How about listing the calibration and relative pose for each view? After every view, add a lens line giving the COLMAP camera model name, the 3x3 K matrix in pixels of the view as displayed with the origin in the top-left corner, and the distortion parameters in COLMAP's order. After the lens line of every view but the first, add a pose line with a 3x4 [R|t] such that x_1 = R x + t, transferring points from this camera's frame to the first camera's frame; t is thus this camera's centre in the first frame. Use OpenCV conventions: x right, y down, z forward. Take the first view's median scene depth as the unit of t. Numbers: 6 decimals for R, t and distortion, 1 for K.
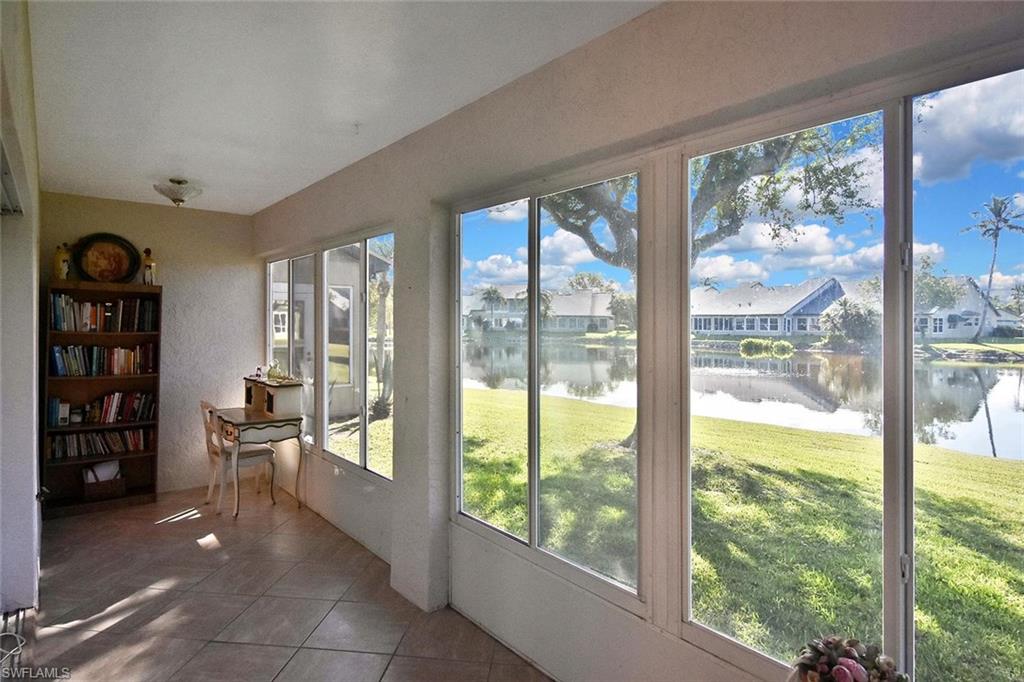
lens RADIAL K [[565.9, 0, 494.8], [0, 565.9, 309.7], [0, 0, 1]] dist [-0.006466, -0.000631]
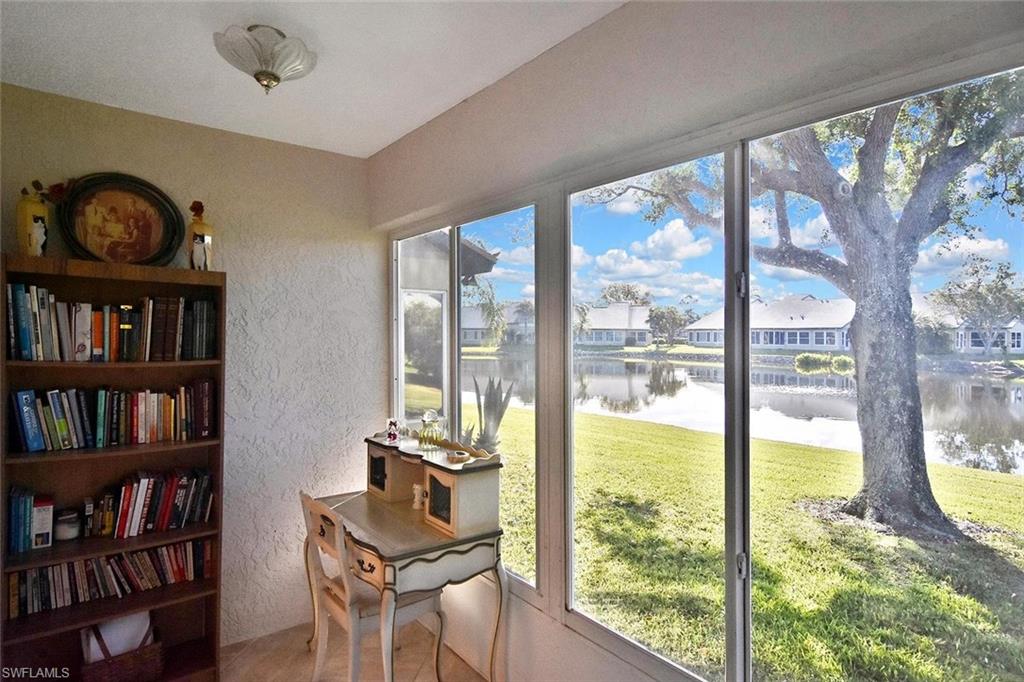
lens RADIAL K [[567.7, 0, 502.2], [0, 567.7, 336.2], [0, 0, 1]] dist [-0.008290, -0.004191]
pose [[0.999406, 0.001849, -0.034402, -0.311339], [-0.001032, 0.999717, 0.023762, 0.003680], [0.034437, -0.023712, 0.999126, 0.477161]]
